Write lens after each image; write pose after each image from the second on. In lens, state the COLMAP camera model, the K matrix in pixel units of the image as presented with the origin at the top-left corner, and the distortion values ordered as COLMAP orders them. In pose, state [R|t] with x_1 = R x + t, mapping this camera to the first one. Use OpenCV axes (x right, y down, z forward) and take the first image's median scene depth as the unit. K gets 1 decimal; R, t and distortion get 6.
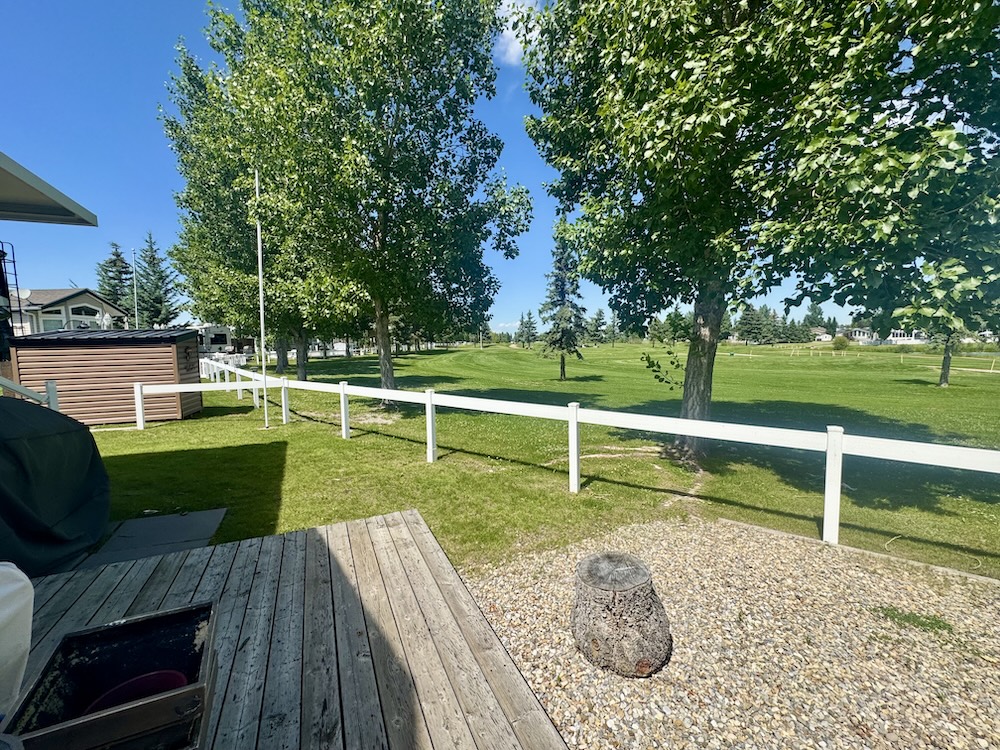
lens RADIAL K [[399.1, 0, 500.0], [0, 399.1, 373.9], [0, 0, 1]] dist [-0.001299, 0.000681]
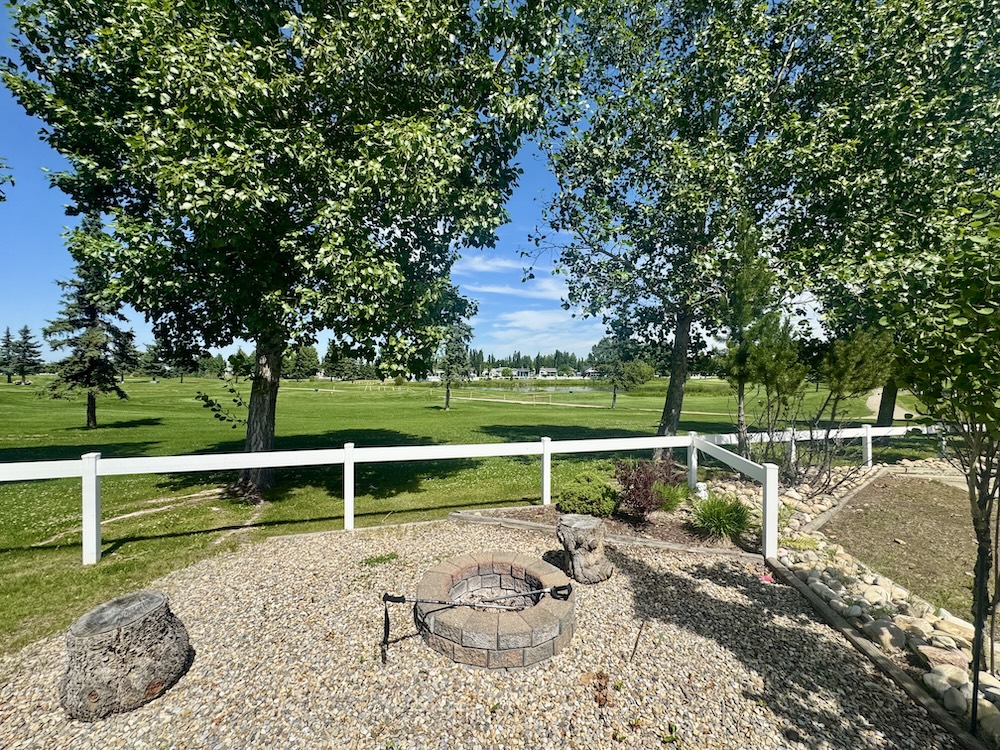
lens RADIAL K [[399.1, 0, 500.0], [0, 399.1, 373.9], [0, 0, 1]] dist [-0.001299, 0.000681]
pose [[0.584853, 0.021642, 0.810851, 0.004868], [0.050345, 0.996748, -0.062917, 0.001789], [-0.809576, 0.077619, 0.581861, -0.168035]]
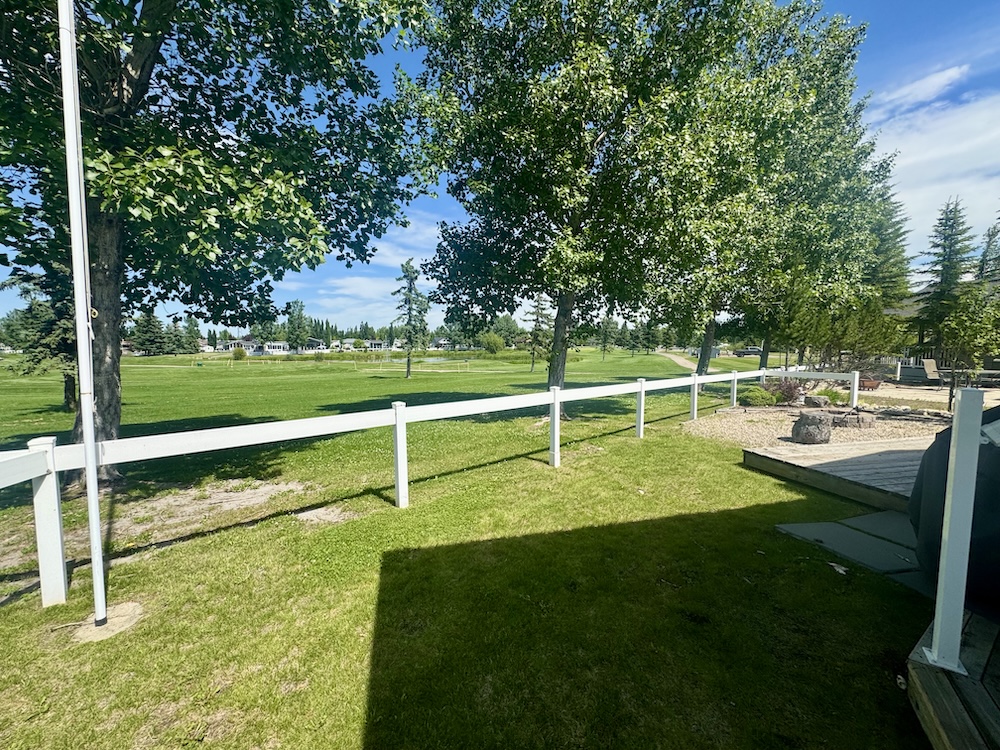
lens RADIAL K [[401.5, 0, 500.0], [0, 401.5, 375.0], [0, 0, 1]] dist [-0.001007, 0.000079]
pose [[0.209048, -0.052540, 0.976493, -1.650444], [0.078850, 0.996210, 0.036721, -0.043426], [-0.974721, 0.069321, 0.212399, 1.409443]]
